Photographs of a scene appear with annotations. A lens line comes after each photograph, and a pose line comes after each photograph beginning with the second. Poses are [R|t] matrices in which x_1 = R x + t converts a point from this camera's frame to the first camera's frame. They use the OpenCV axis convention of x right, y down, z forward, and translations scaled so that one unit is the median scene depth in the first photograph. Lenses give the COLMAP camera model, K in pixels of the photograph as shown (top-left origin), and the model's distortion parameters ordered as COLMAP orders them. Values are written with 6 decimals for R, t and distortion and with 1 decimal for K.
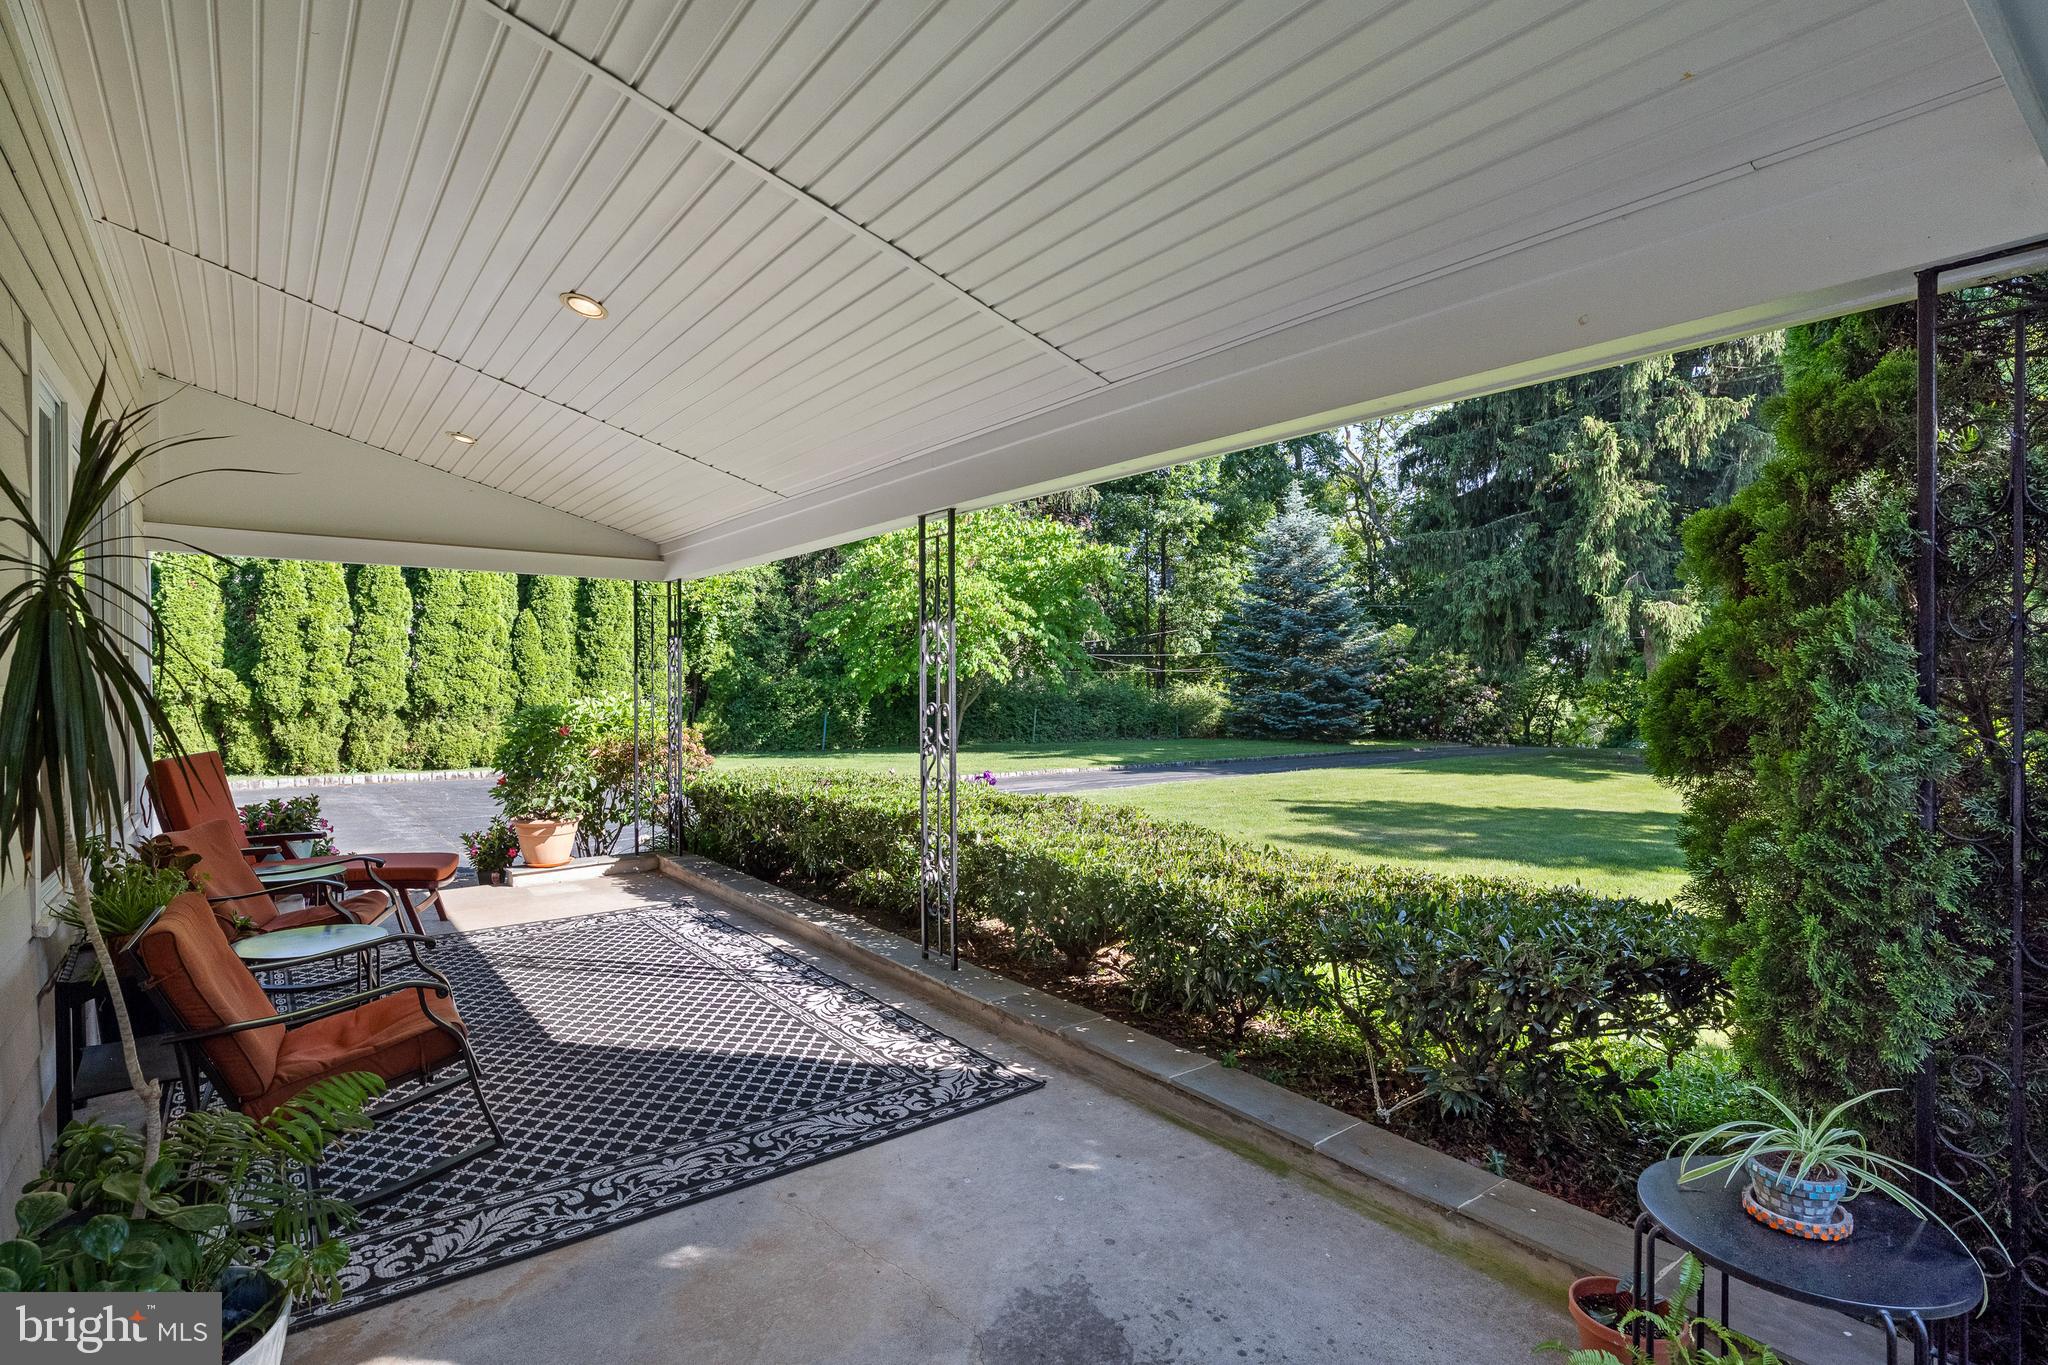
lens RADIAL K [[1004.3, 0, 1029.3], [0, 1004.3, 681.7], [0, 0, 1]] dist [0.000269, -0.000153]
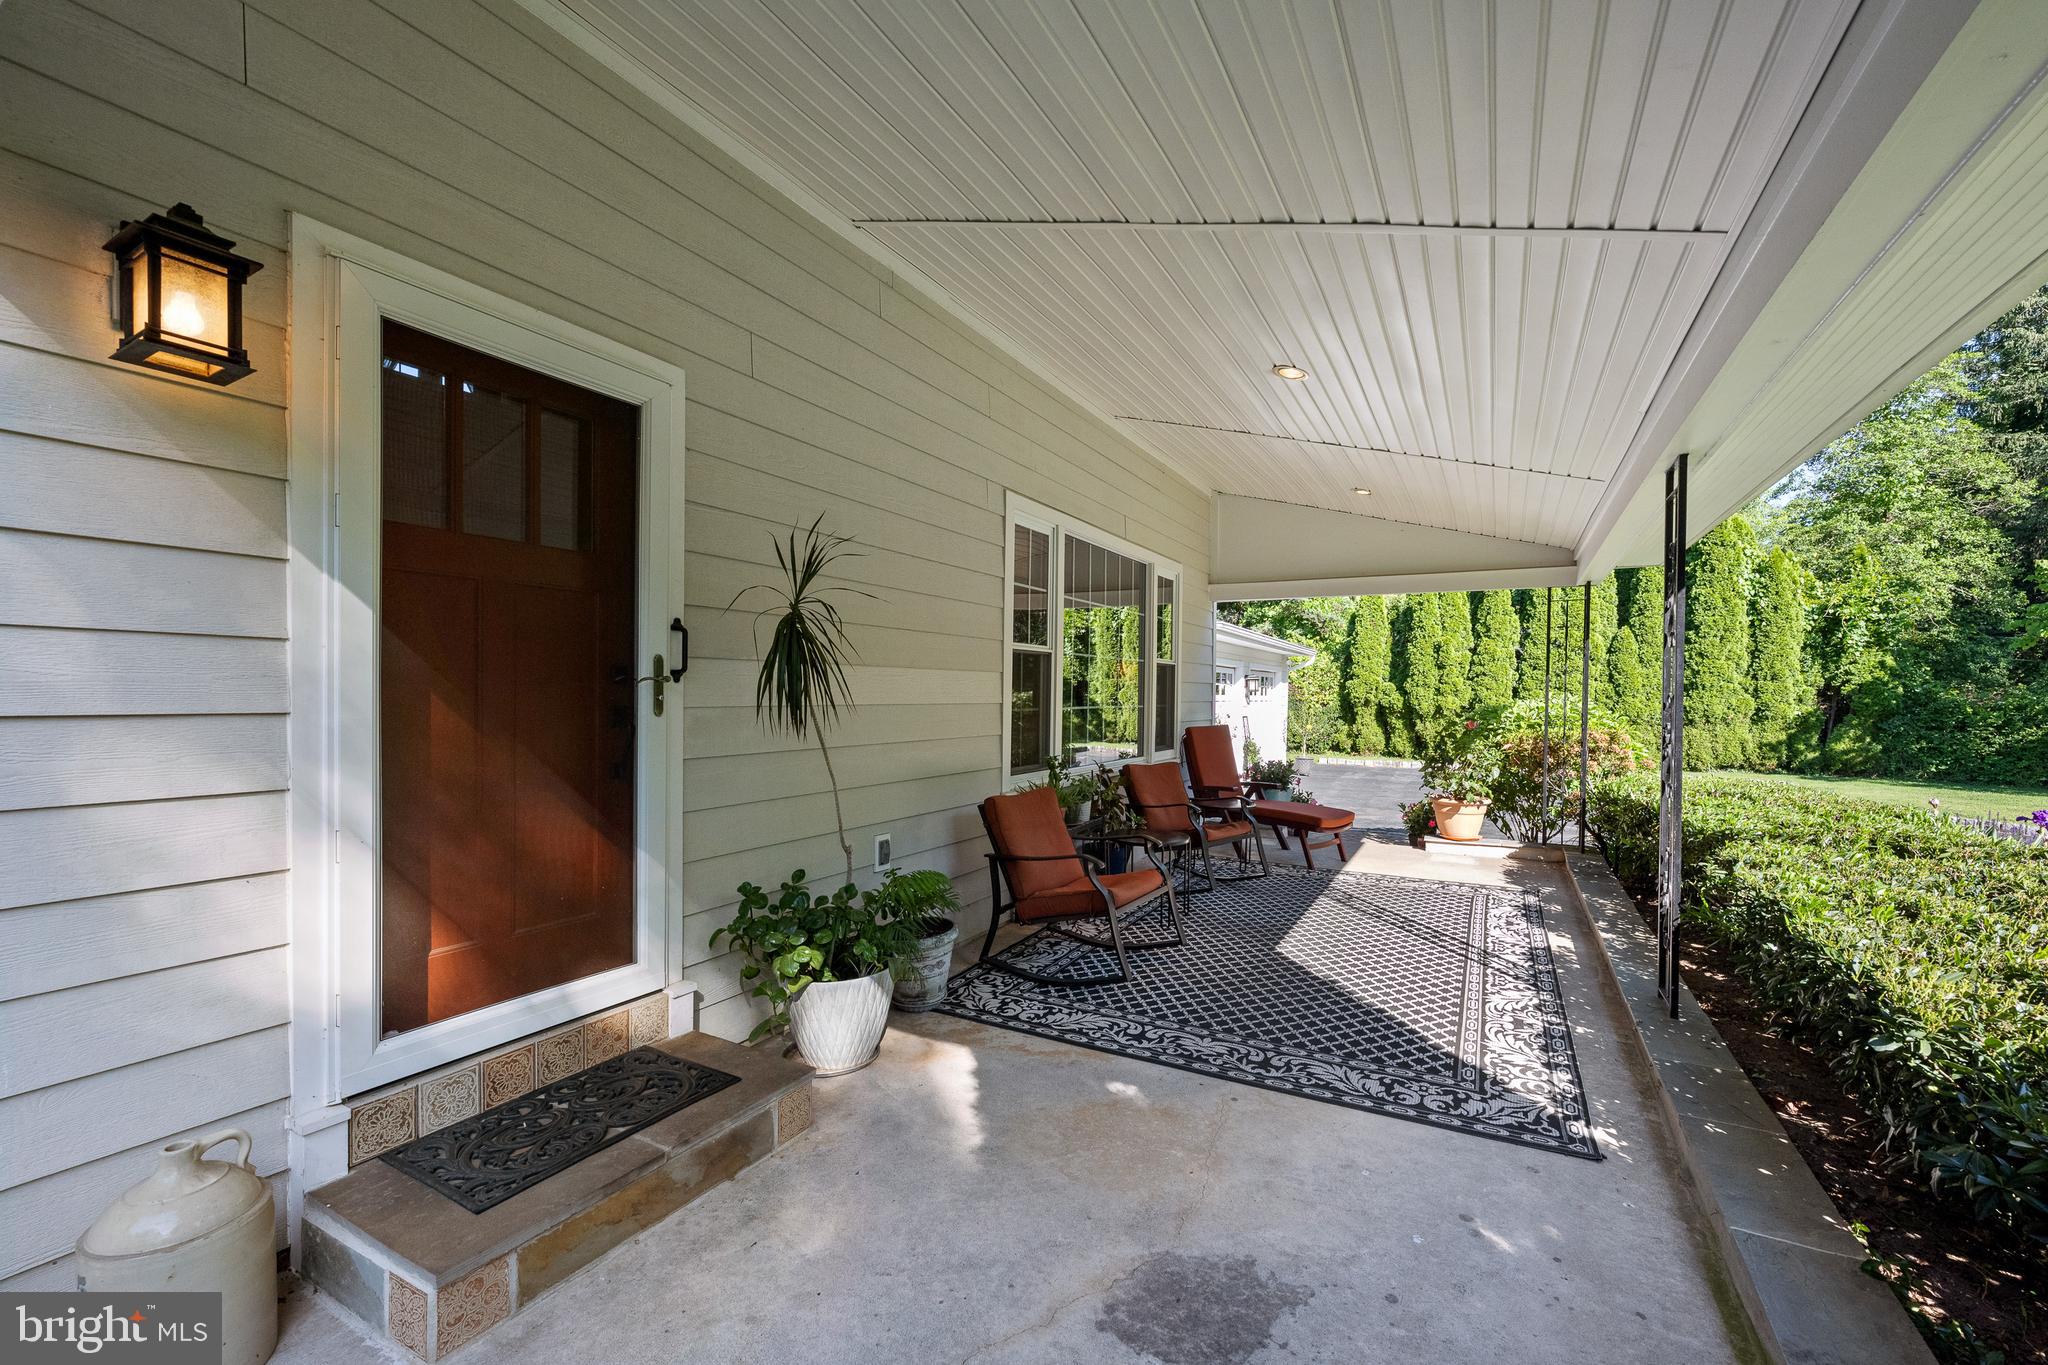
lens RADIAL K [[836.3, 0, 1031.7], [0, 836.3, 693.9], [0, 0, 1]] dist [-0.000325, 0.000259]
pose [[0.397447, 0.006260, -0.917604, 0.323802], [-0.011189, 0.999935, 0.001975, 0.026169], [0.917557, 0.009482, 0.397491, 0.233710]]
